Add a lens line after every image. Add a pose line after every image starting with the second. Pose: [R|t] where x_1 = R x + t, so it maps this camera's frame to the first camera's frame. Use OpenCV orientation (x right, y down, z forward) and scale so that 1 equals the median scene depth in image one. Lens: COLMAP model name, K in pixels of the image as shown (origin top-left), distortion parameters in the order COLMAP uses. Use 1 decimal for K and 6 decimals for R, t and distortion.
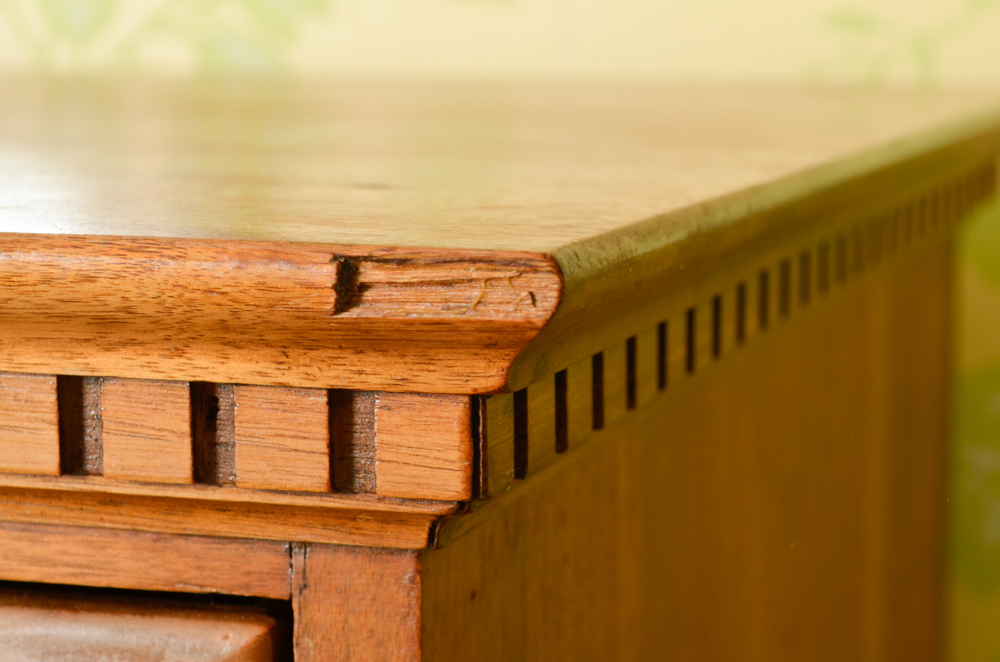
lens RADIAL K [[2053.8, 0, 502.5], [0, 2053.8, 331.4], [0, 0, 1]] dist [0.108046, 0.000000]
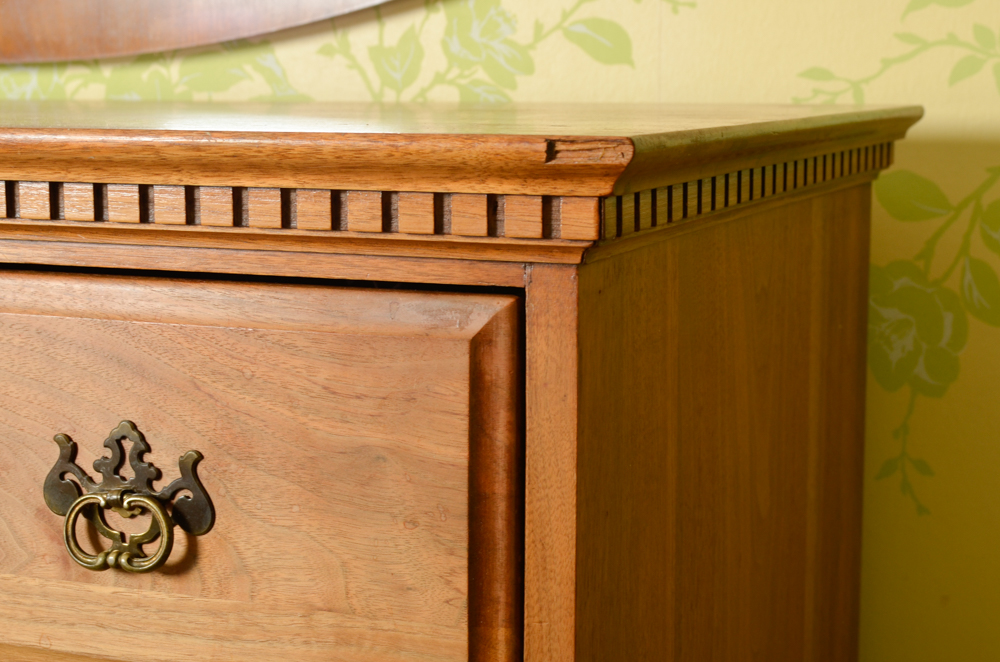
lens RADIAL K [[1710.1, 0, 497.7], [0, 1710.1, 332.1], [0, 0, 1]] dist [0.061924, 0.000000]
pose [[0.995892, 0.011094, -0.089864, 0.050387], [-0.013646, 0.999519, -0.027834, 0.250774], [0.089512, 0.028946, 0.995565, -1.070519]]
